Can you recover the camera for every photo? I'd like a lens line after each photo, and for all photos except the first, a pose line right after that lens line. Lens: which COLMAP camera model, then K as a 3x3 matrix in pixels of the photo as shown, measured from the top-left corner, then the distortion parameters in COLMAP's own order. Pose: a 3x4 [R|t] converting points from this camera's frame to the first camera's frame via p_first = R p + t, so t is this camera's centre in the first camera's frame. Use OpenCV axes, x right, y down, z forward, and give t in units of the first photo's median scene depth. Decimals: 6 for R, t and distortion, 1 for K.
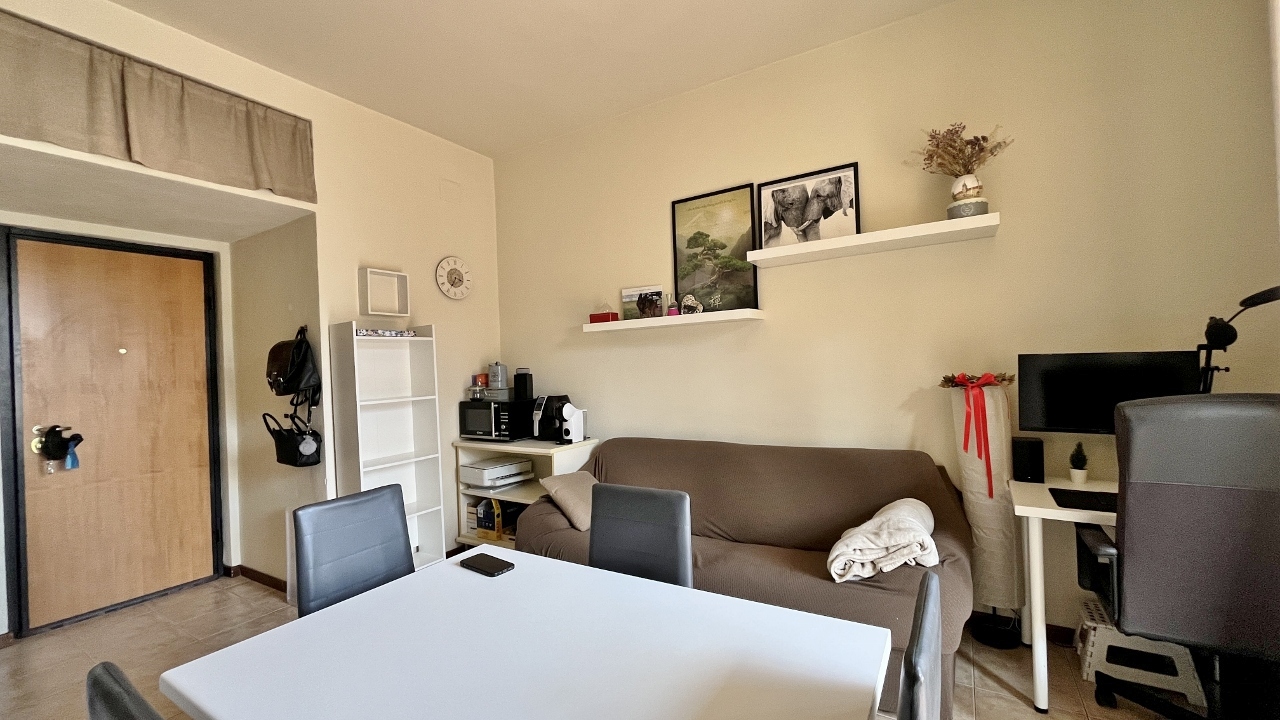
lens RADIAL K [[513.3, 0, 639.7], [0, 513.3, 361.6], [0, 0, 1]] dist [-0.003909, -0.000244]
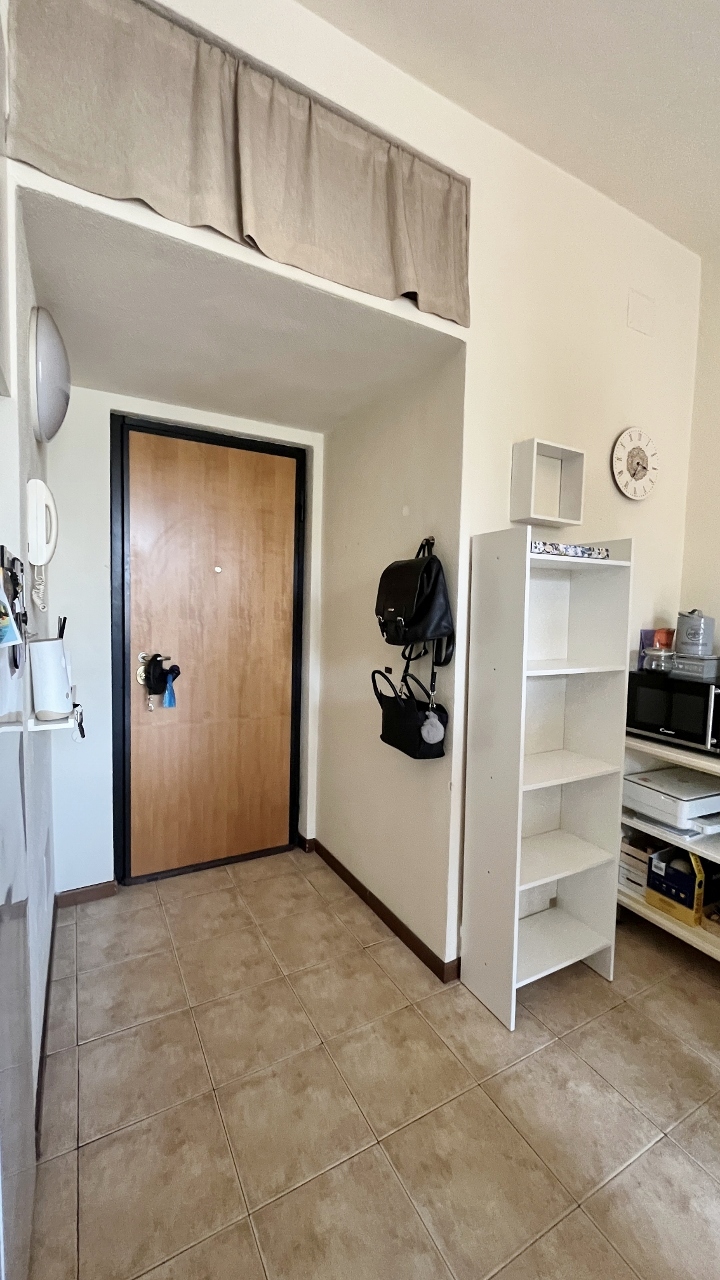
lens RADIAL K [[513.3, 0, 361.5], [0, 513.3, 638.9], [0, 0, 1]] dist [-0.003909, -0.000244]
pose [[0.870775, 0.094050, -0.482603, -0.429238], [-0.057339, 0.994262, 0.090303, 0.002957], [0.488327, -0.050962, 0.871171, 0.414939]]
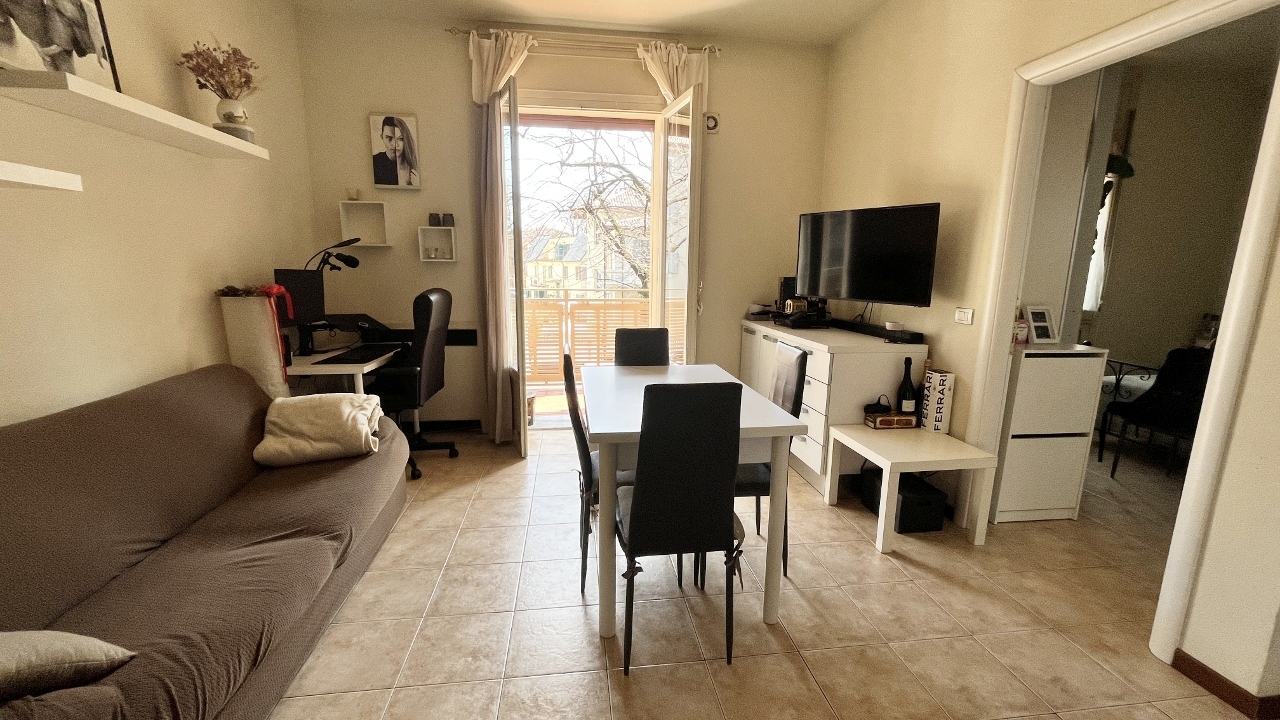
lens RADIAL K [[513.3, 0, 640.2], [0, 513.3, 361.3], [0, 0, 1]] dist [-0.003909, -0.000244]
pose [[-0.635165, -0.108786, 0.764677, -0.641972], [0.007100, 0.989167, 0.146621, 0.024592], [-0.772344, 0.098557, -0.627512, 0.859584]]
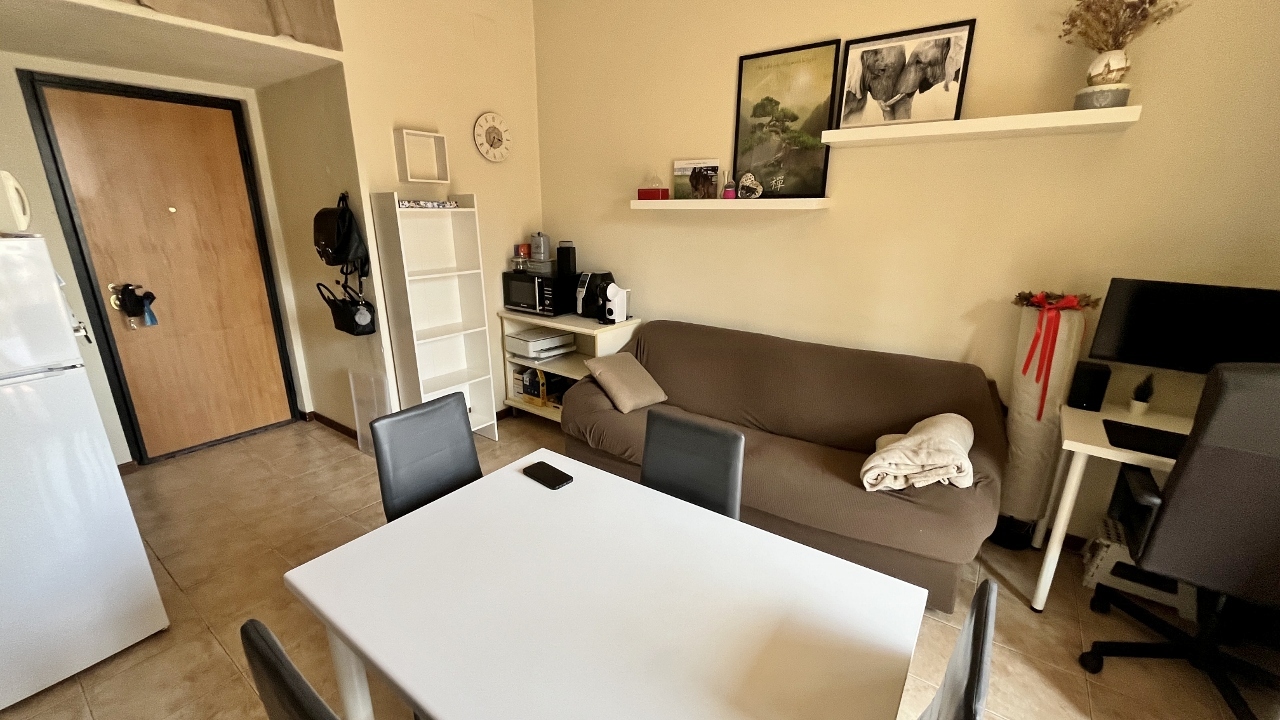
lens RADIAL K [[513.3, 0, 639.4], [0, 513.3, 360.6], [0, 0, 1]] dist [-0.003909, -0.000244]
pose [[0.996506, 0.063861, -0.053825, -0.029865], [-0.045550, 0.955745, 0.290650, -0.076423], [0.070004, -0.287183, 0.955314, 0.024892]]
